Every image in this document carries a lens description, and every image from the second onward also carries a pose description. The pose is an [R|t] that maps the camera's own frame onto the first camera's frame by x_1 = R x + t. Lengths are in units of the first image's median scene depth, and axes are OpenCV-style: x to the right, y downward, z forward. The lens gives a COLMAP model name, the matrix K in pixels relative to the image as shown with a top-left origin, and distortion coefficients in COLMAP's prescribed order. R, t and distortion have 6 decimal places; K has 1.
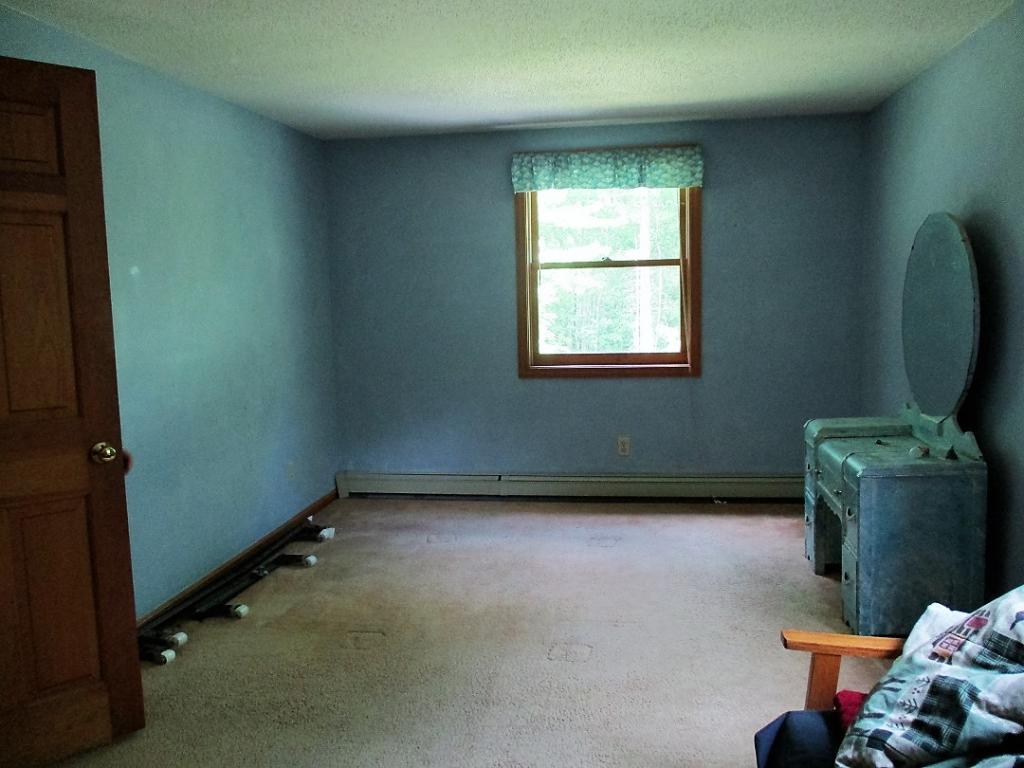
lens RADIAL K [[844.1, 0, 520.8], [0, 844.1, 383.1], [0, 0, 1]] dist [-0.042201, 0.006273]
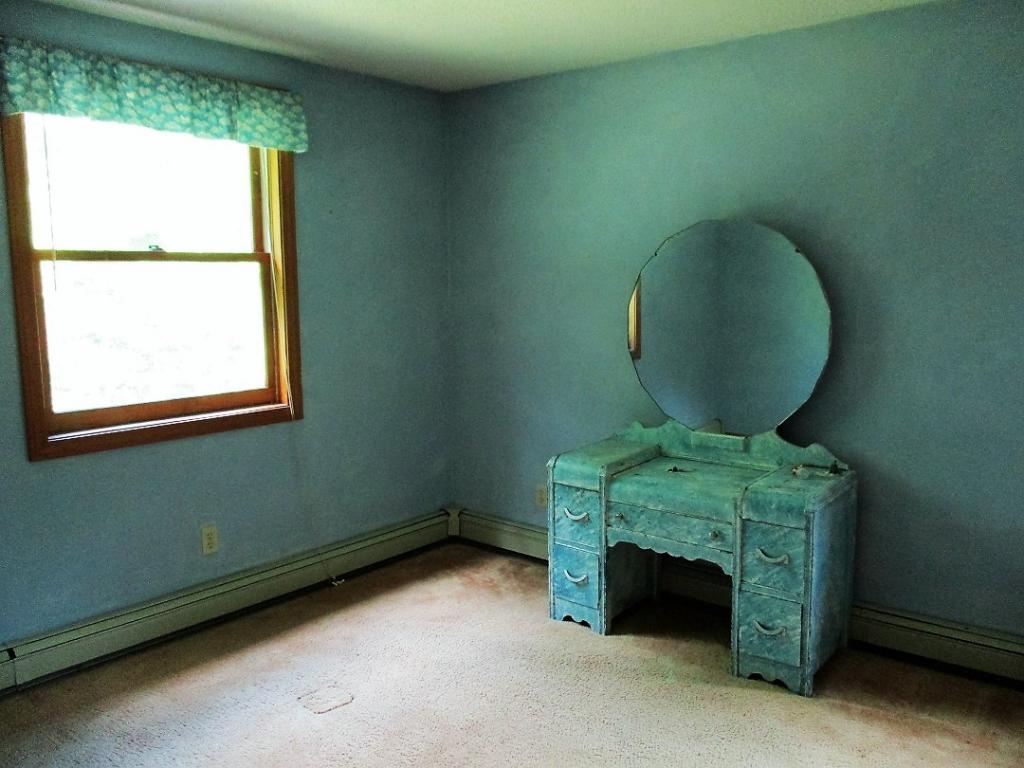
lens RADIAL K [[844.1, 0, 520.8], [0, 844.1, 383.1], [0, 0, 1]] dist [-0.042201, 0.006273]
pose [[0.500299, -0.084364, 0.861733, -0.315668], [0.089230, 0.994967, 0.045604, -0.054613], [-0.861243, 0.054077, 0.505309, 0.486396]]
